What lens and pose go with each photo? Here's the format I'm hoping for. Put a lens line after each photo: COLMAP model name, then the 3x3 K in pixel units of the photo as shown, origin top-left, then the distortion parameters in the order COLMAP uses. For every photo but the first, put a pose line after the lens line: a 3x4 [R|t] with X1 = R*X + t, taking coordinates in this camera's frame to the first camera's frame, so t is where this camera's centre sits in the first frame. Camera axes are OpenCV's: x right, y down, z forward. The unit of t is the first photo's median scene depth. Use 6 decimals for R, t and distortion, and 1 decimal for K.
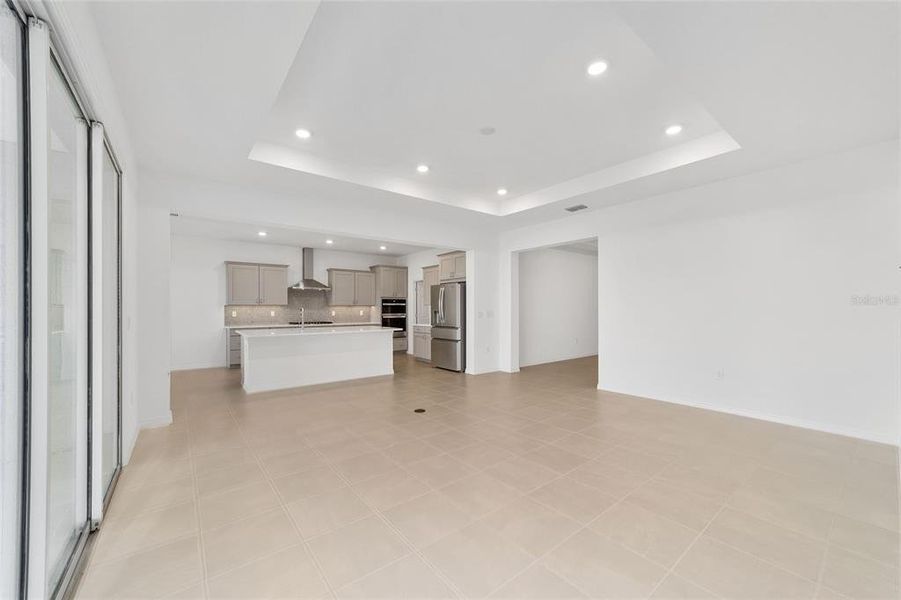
lens RADIAL K [[342.8, 0, 444.8], [0, 342.8, 305.7], [0, 0, 1]] dist [-0.013713, 0.008050]
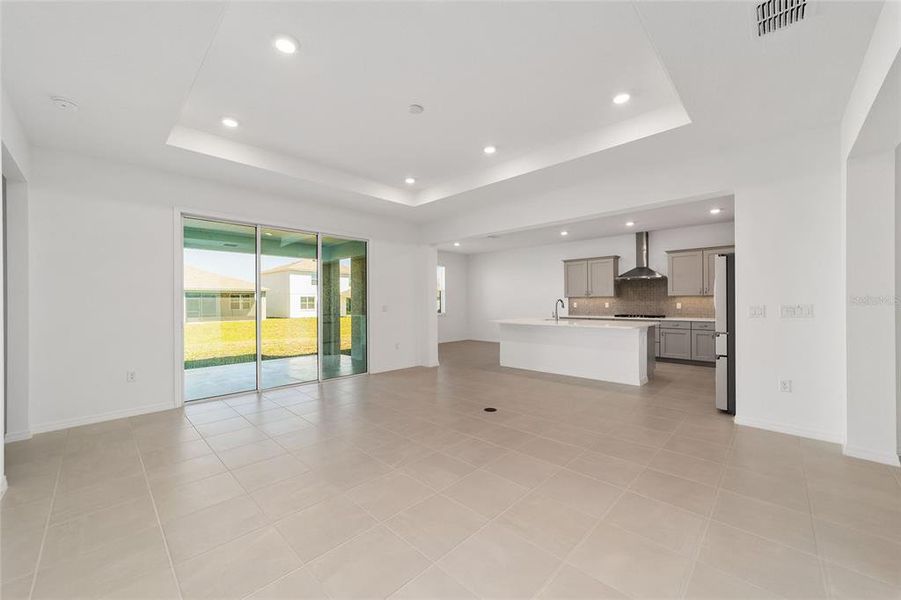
lens RADIAL K [[343.3, 0, 445.2], [0, 343.3, 302.0], [0, 0, 1]] dist [-0.003752, 0.000273]
pose [[0.143875, 0.000910, -0.989595, 0.476633], [0.015250, 0.999879, 0.003137, 0.003713], [0.989478, -0.015543, 0.143844, 0.414169]]
